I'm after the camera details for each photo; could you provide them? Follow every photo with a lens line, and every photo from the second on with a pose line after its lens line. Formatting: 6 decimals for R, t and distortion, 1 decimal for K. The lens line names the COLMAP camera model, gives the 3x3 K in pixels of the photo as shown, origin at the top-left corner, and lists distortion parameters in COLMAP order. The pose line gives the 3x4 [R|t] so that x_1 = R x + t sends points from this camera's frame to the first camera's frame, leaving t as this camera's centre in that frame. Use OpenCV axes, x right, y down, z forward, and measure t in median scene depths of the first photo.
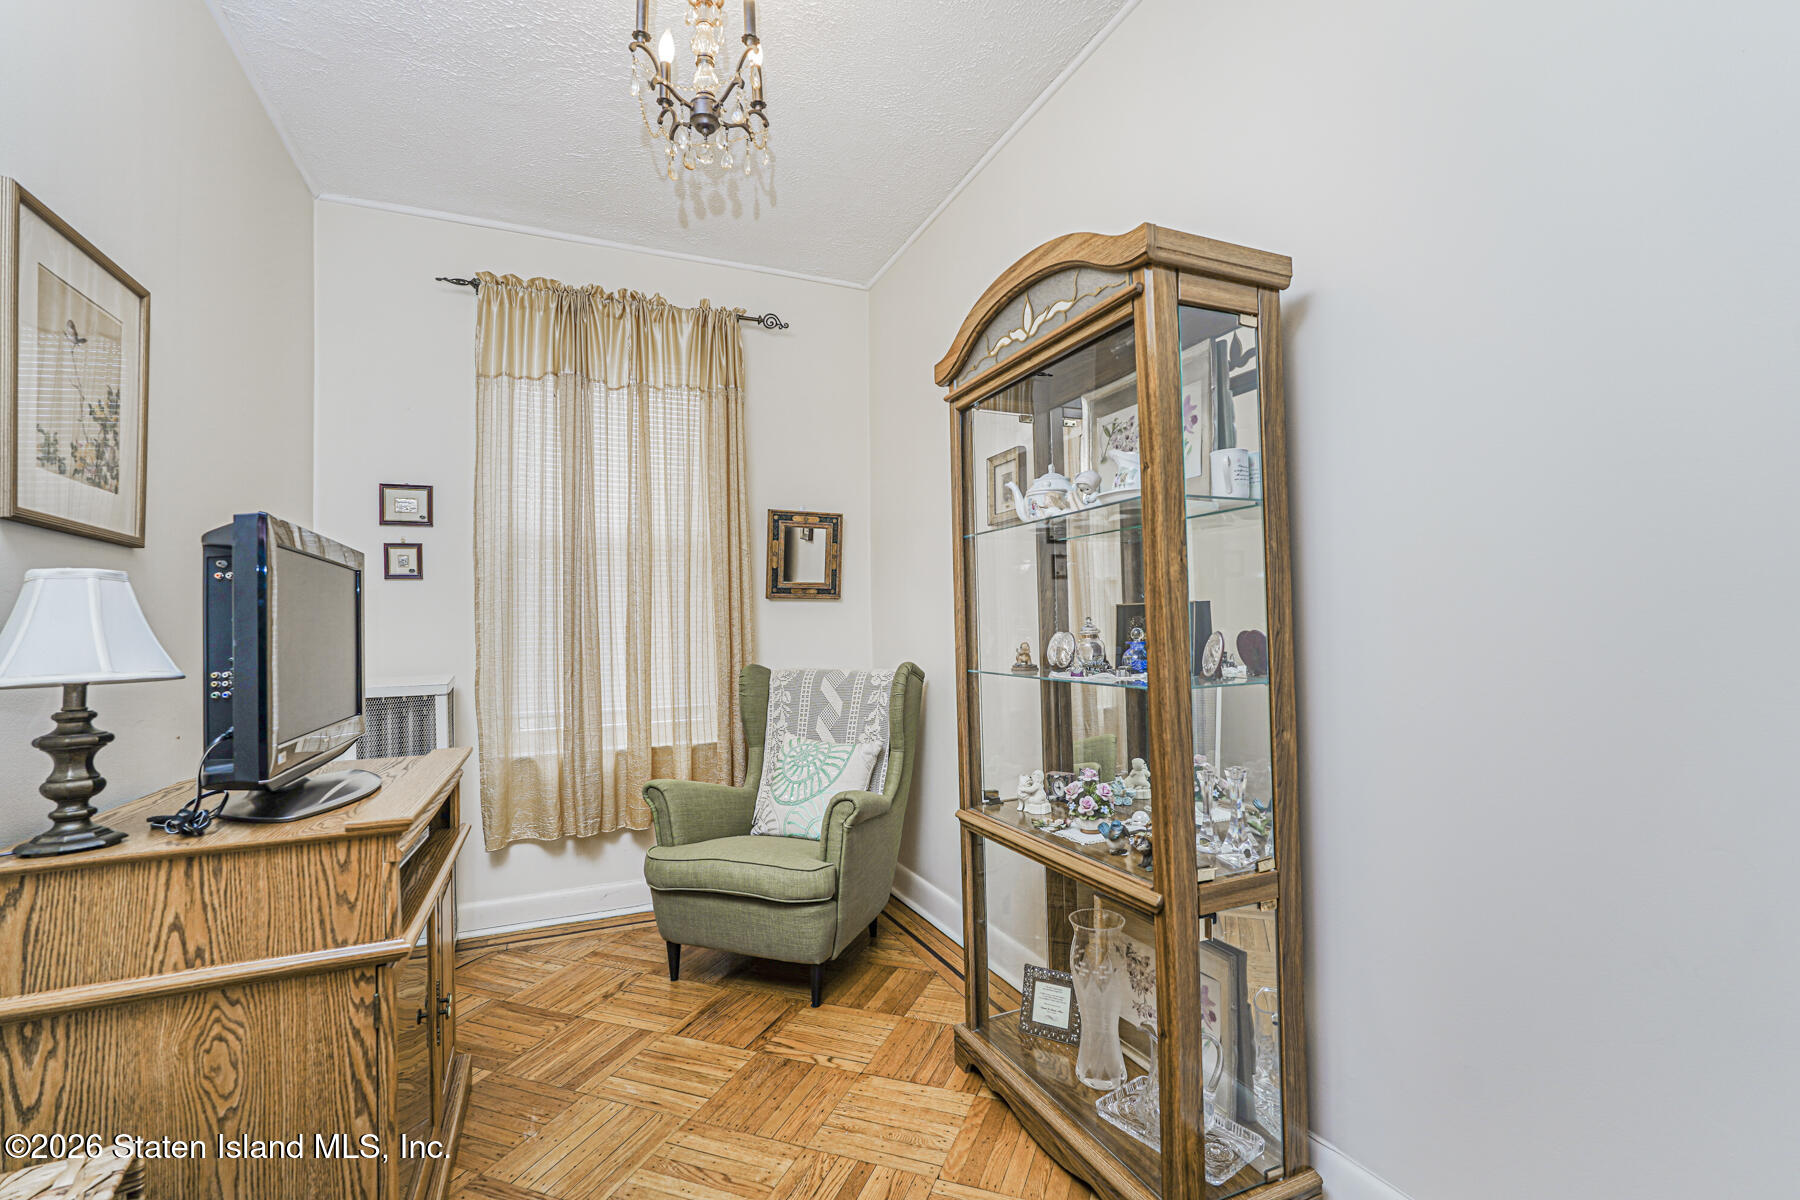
lens RADIAL K [[787.8, 0, 899.1], [0, 787.8, 602.0], [0, 0, 1]] dist [-0.008958, 0.001296]
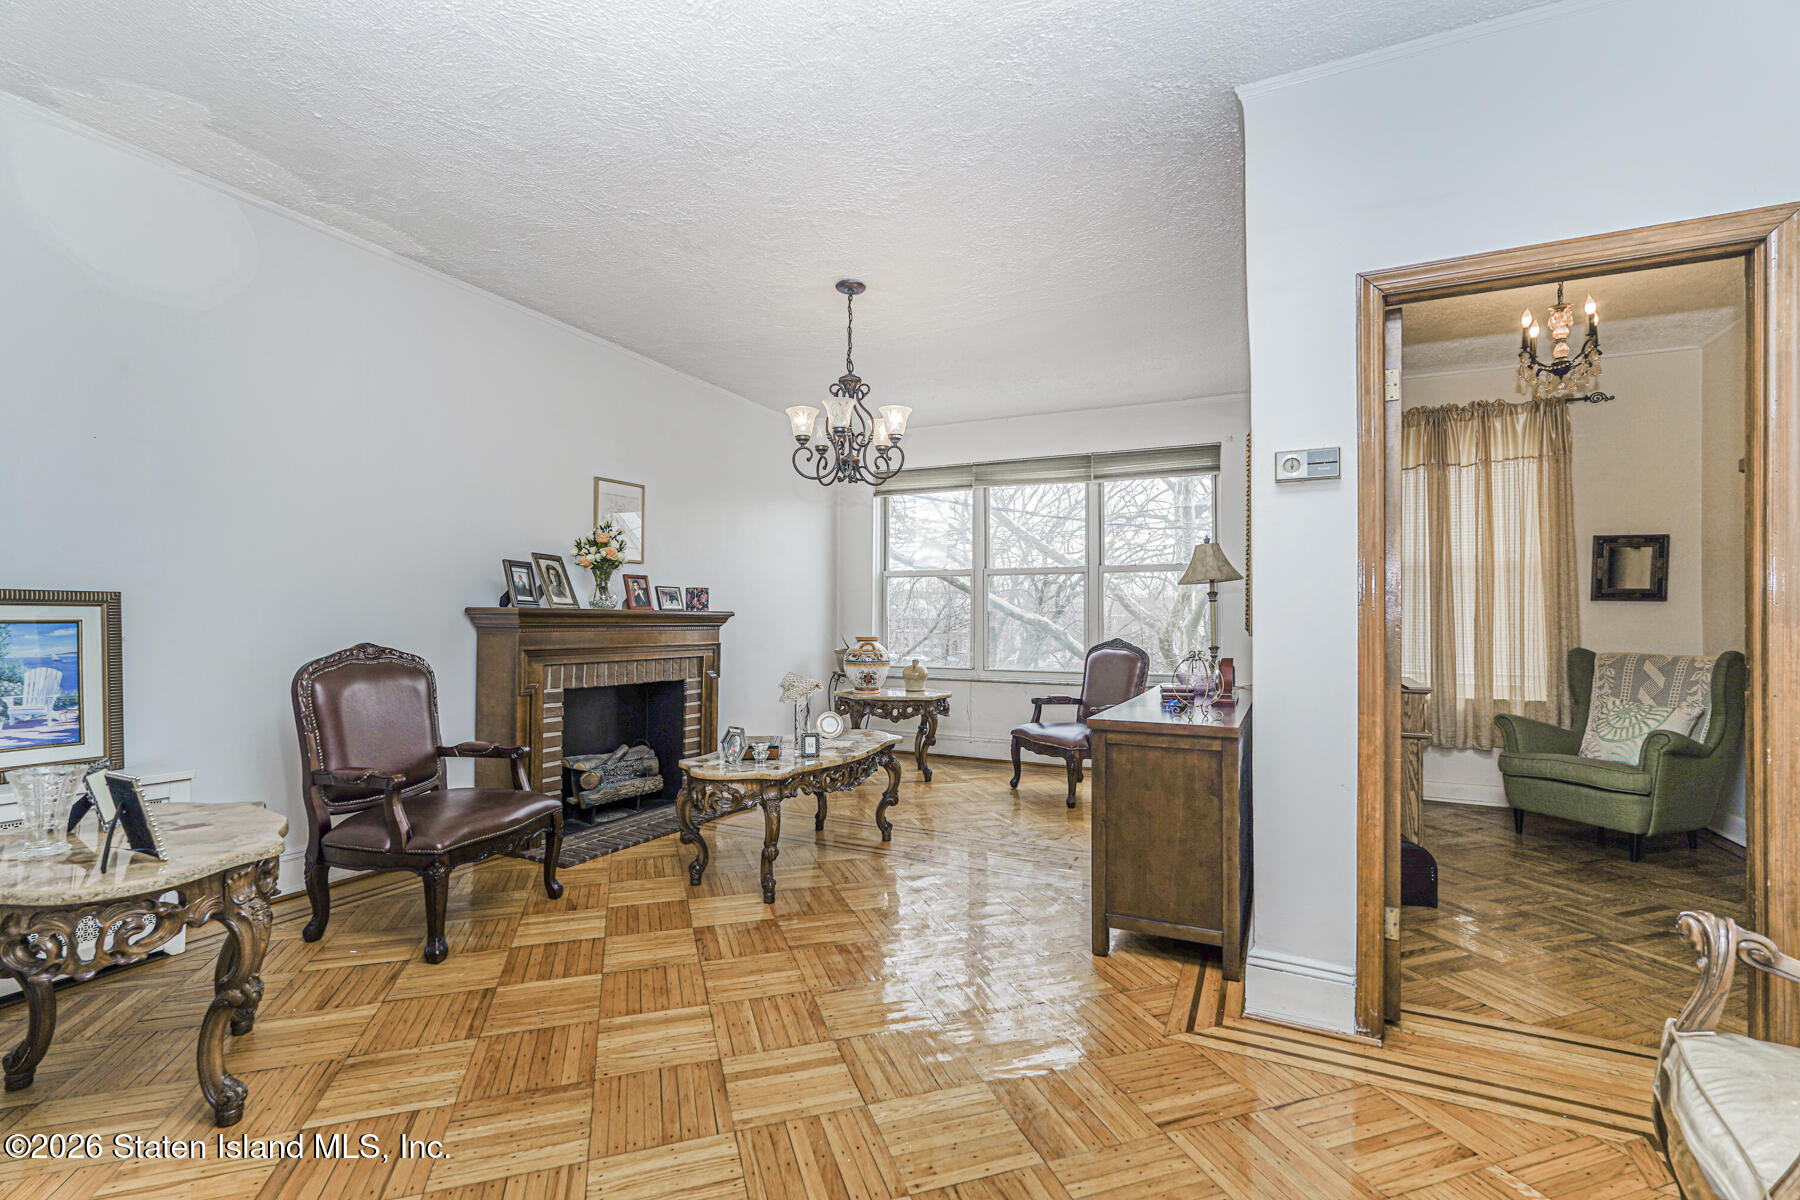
lens RADIAL K [[787.8, 0, 895.2], [0, 787.8, 607.3], [0, 0, 1]] dist [-0.008958, 0.001296]
pose [[0.638842, 0.010286, -0.769269, 0.113064], [0.009902, 0.999718, 0.021590, -0.036772], [0.769274, -0.021410, 0.638560, -0.858089]]
